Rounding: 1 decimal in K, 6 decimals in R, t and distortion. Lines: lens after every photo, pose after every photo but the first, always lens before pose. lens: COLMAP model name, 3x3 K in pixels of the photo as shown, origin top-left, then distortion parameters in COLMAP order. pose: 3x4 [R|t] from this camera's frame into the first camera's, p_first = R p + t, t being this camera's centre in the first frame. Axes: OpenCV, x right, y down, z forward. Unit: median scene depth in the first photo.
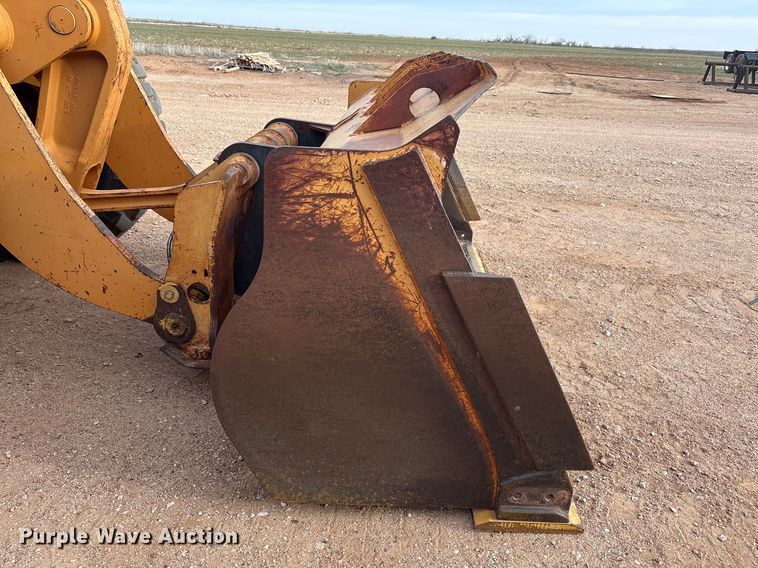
lens RADIAL K [[630.6, 0, 433.9], [0, 630.6, 302.3], [0, 0, 1]] dist [0.010534, -0.001457]
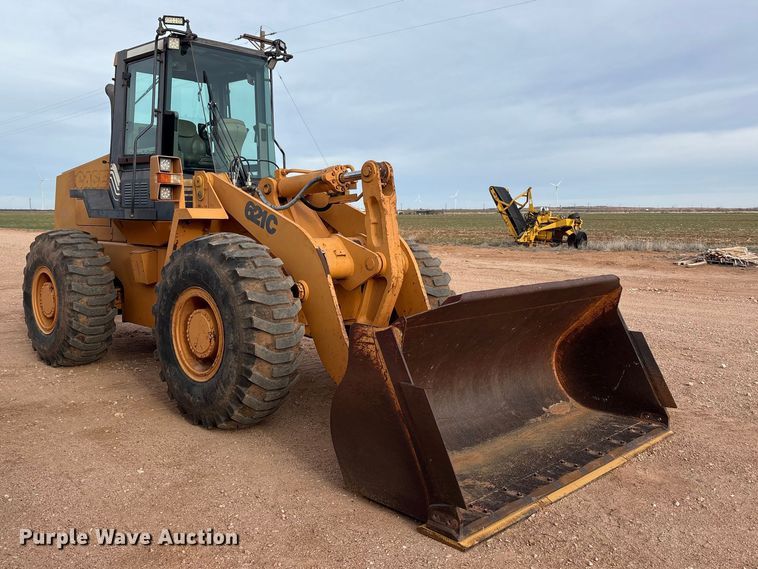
lens RADIAL K [[698.4, 0, 348.1], [0, 698.4, 282.0], [0, 0, 1]] dist [0.034056, -0.011108]
pose [[0.663699, 0.021828, -0.747681, 1.452137], [-0.254546, 0.946507, -0.198321, 0.130464], [0.703356, 0.321945, 0.633752, -0.676994]]
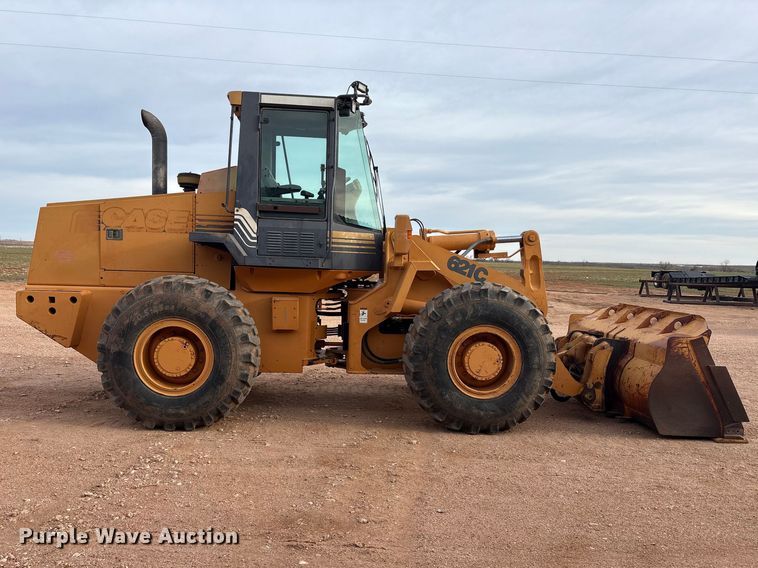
lens RADIAL K [[698.4, 0, 348.1], [0, 698.4, 281.5], [0, 0, 1]] dist [0.034056, -0.011108]
pose [[0.998652, -0.019253, 0.048195, -2.160944], [0.034476, 0.940231, -0.338786, 0.777057], [-0.038792, 0.339991, 0.939628, -2.907249]]
